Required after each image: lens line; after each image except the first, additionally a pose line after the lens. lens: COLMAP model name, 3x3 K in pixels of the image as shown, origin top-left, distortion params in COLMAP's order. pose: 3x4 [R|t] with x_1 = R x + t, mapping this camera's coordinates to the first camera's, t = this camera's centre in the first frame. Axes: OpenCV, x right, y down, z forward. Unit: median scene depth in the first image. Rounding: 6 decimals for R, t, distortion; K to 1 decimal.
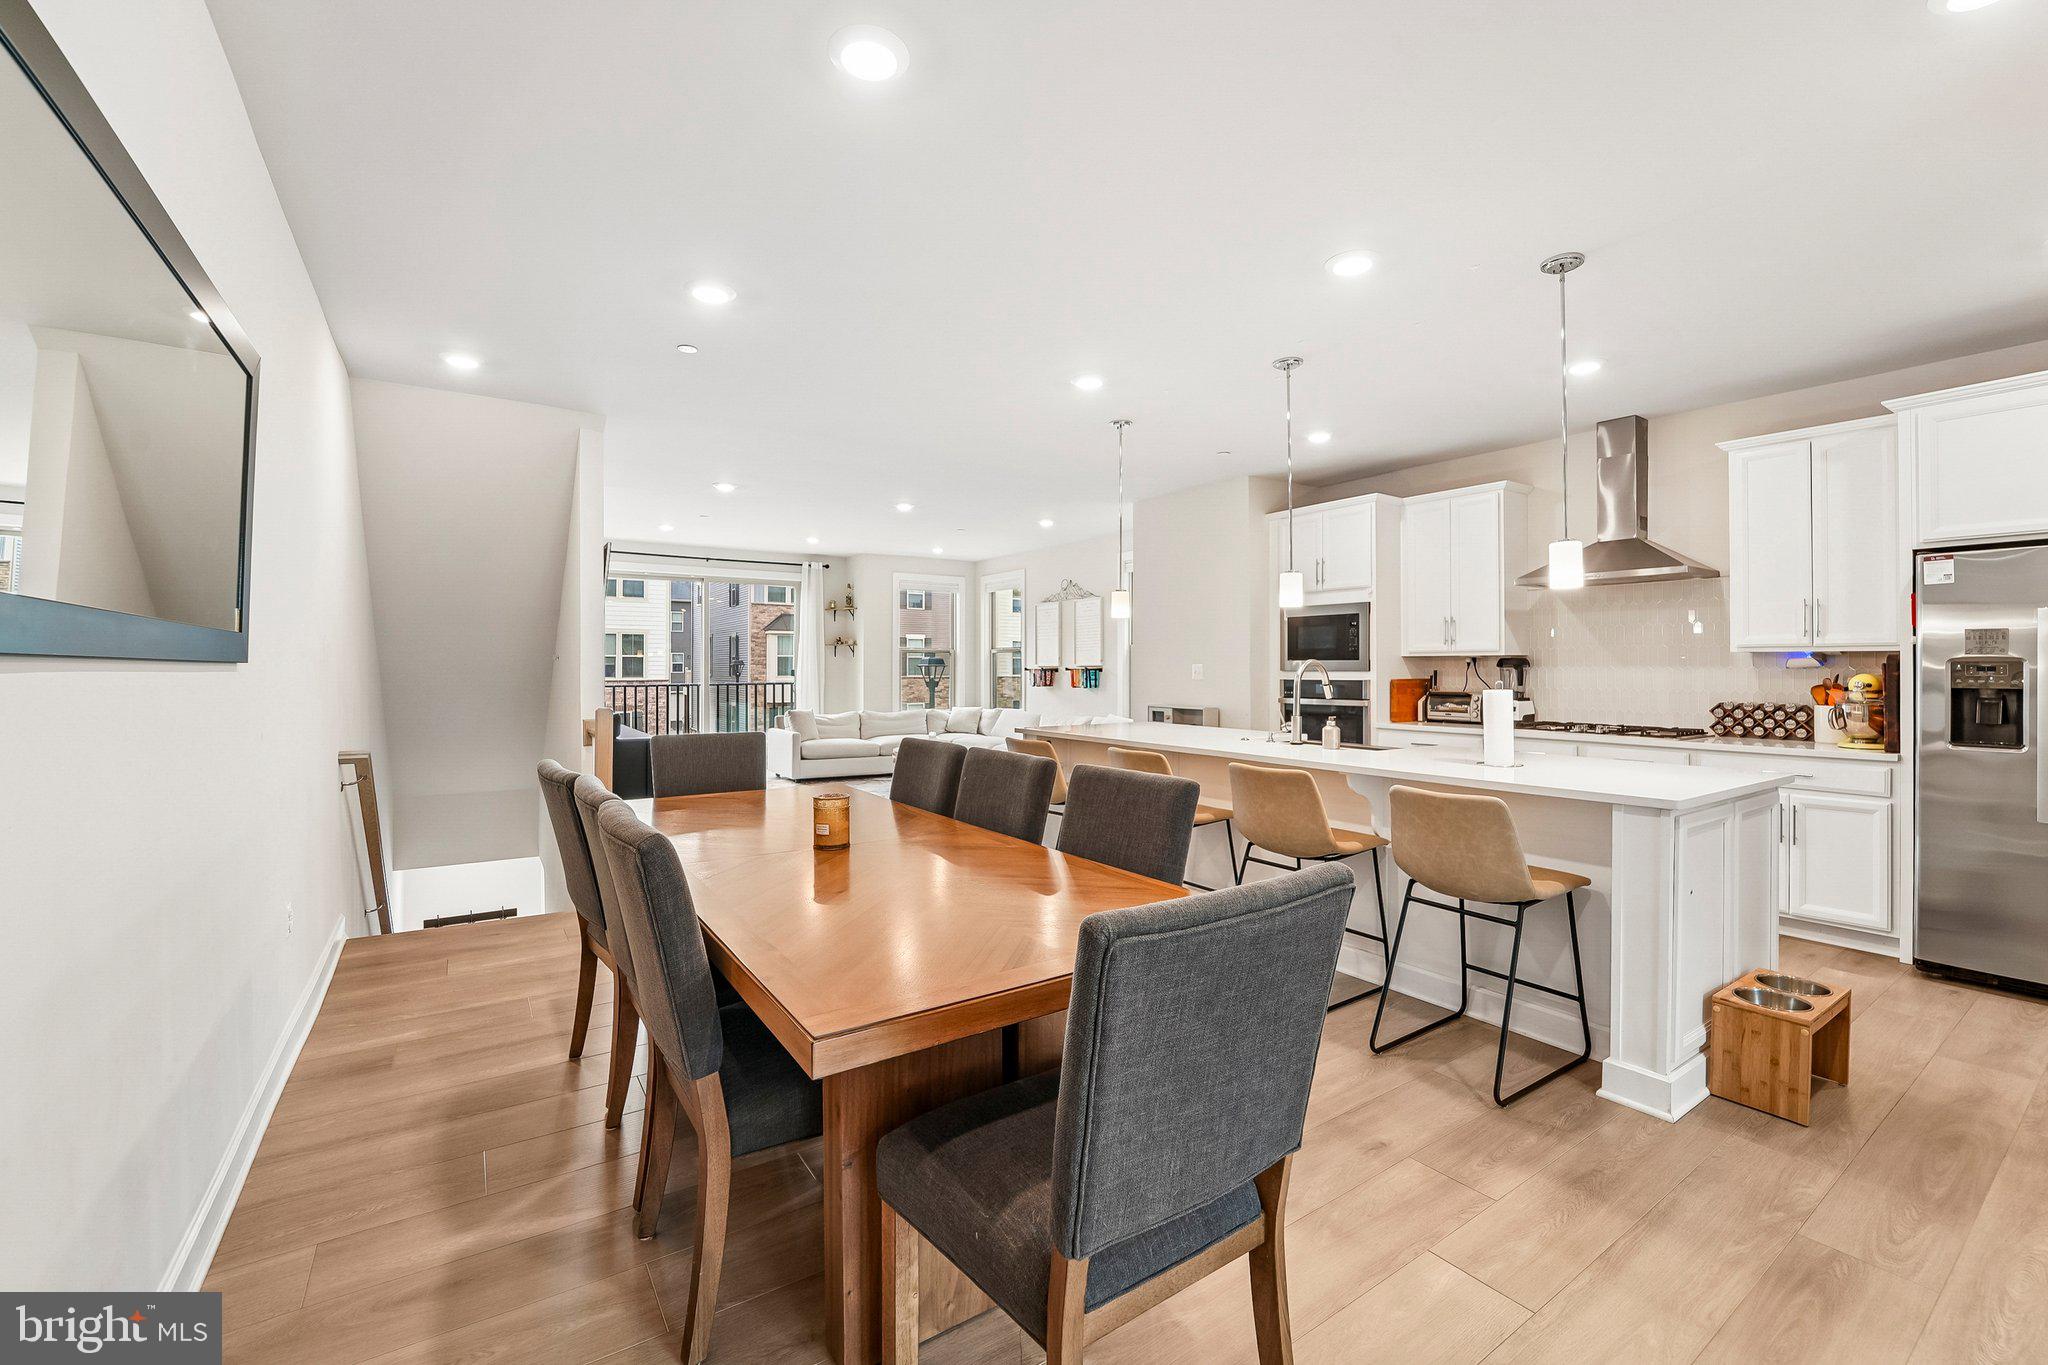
lens RADIAL K [[846.4, 0, 1037.5], [0, 846.4, 664.4], [0, 0, 1]] dist [-0.027254, 0.001579]
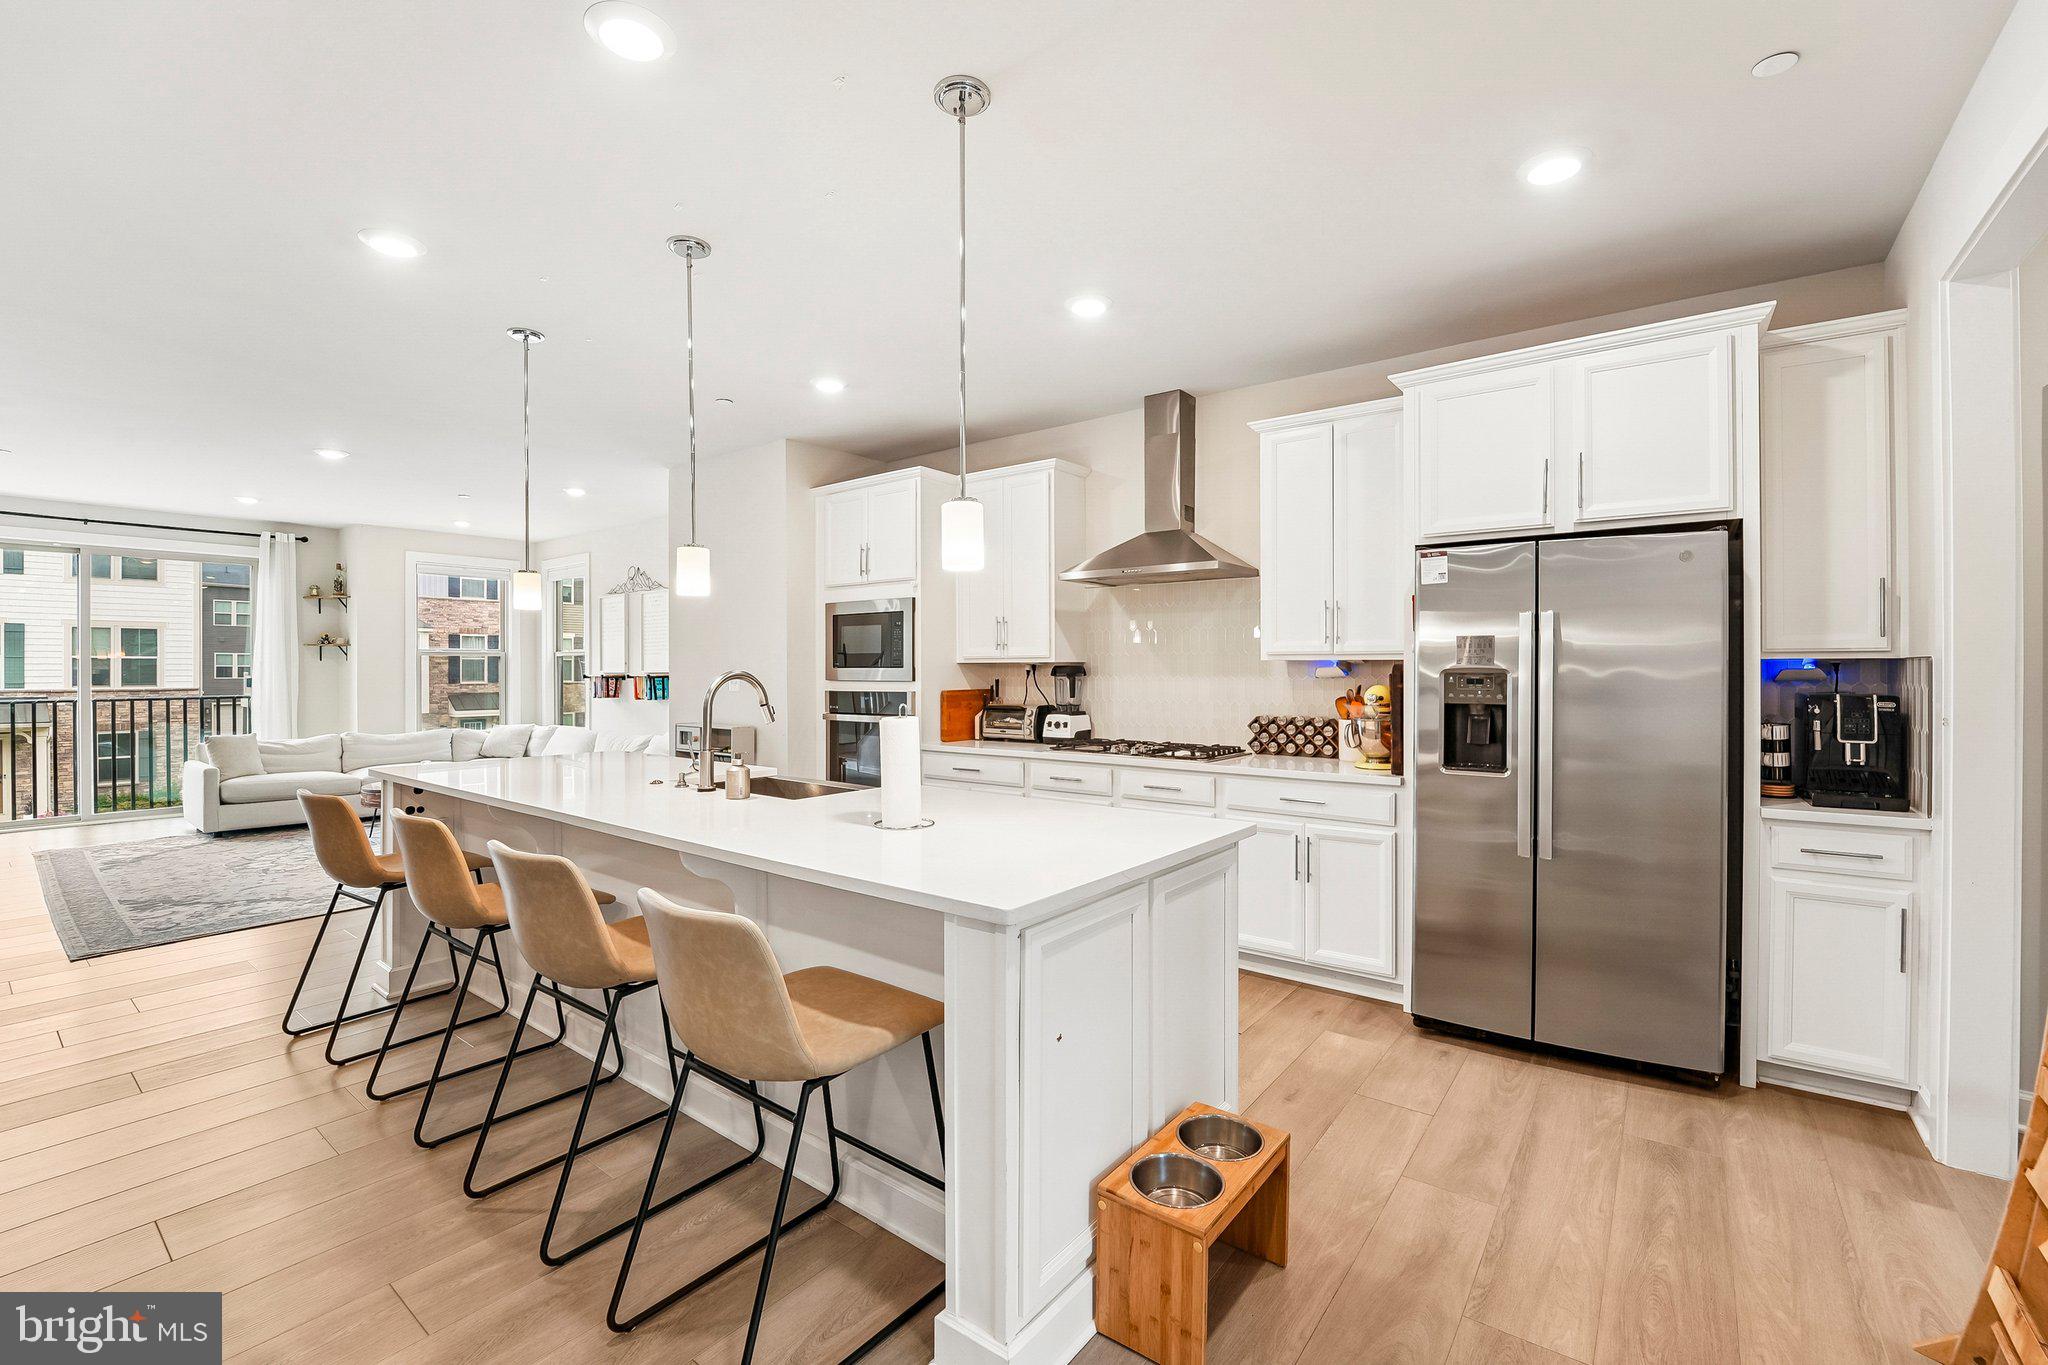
lens RADIAL K [[846.4, 0, 1050.2], [0, 846.4, 674.2], [0, 0, 1]] dist [-0.027254, 0.001579]
pose [[0.944974, -0.003745, 0.327123, 0.313678], [0.000828, 0.999959, 0.009054, -0.007795], [-0.327143, -0.008285, 0.944938, 0.214586]]
